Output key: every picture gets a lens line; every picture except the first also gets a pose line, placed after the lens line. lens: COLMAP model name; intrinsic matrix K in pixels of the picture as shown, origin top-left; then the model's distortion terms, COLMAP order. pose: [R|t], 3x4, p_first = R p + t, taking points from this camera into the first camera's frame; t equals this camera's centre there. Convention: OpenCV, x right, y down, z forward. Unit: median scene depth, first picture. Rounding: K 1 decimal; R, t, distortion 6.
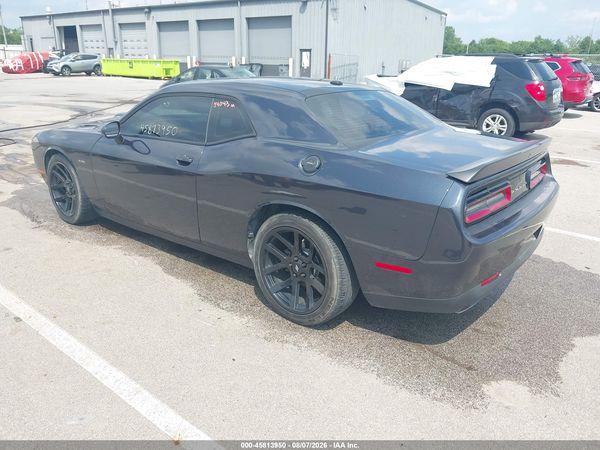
lens RADIAL K [[470.8, 0, 296.6], [0, 470.8, 222.3], [0, 0, 1]] dist [-0.000861, -0.002927]
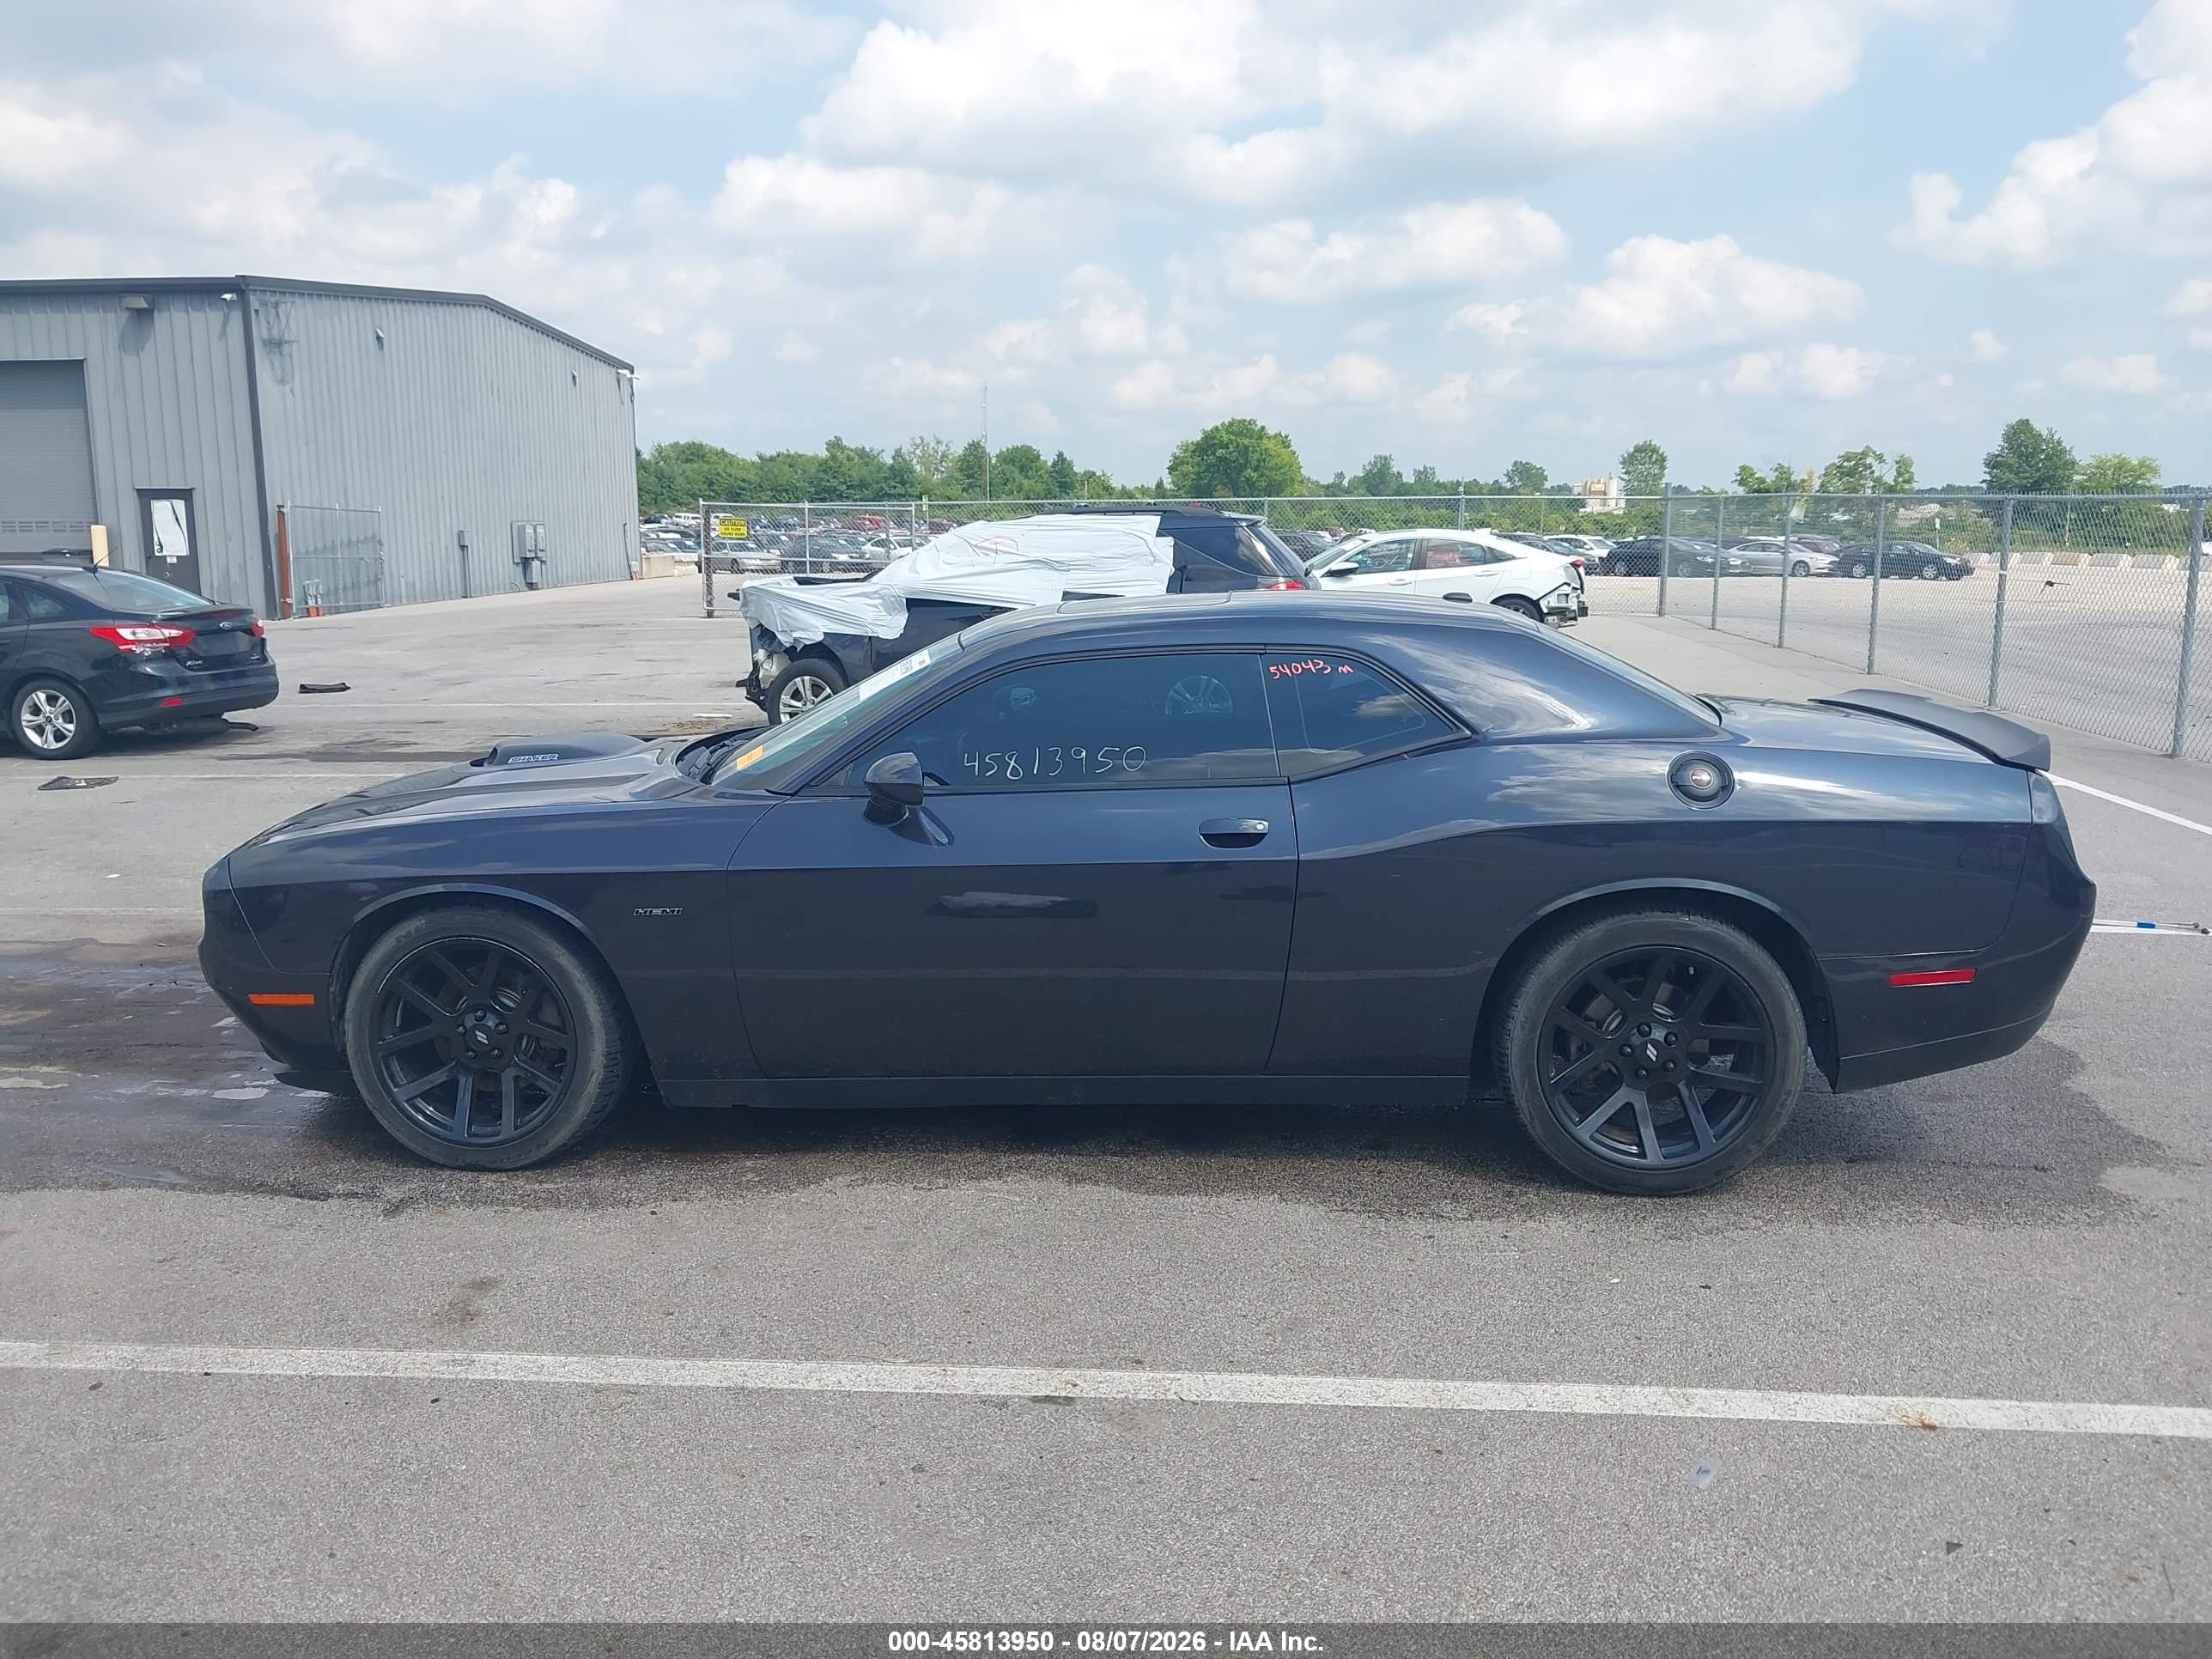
lens RADIAL K [[1727.3, 0, 1106.0], [0, 1727.3, 829.5], [0, 0, 1]] dist [0.060443, -0.146099]
pose [[0.827222, -0.116384, 0.549689, -0.336567], [0.199282, 0.975485, -0.093362, -0.011384], [-0.525347, 0.186775, 0.830136, -0.002549]]
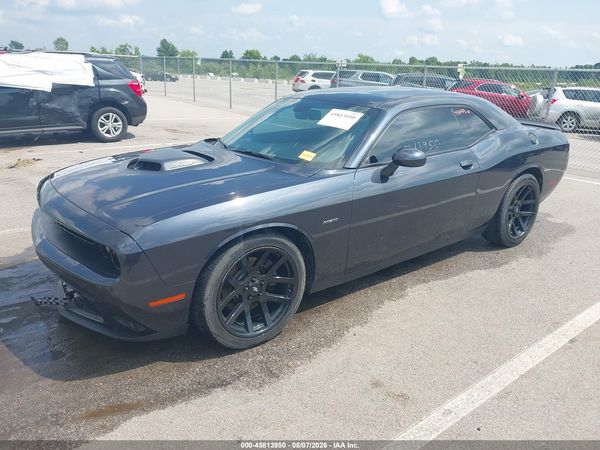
lens RADIAL K [[460.7, 0, 300.0], [0, 460.7, 225.0], [0, 0, 1]] dist [0.005719, 0.002235]
pose [[0.224444, -0.316761, 0.921568, -0.461988], [0.288130, 0.924984, 0.247763, -0.129206], [-0.930917, 0.209922, 0.298875, 0.357202]]
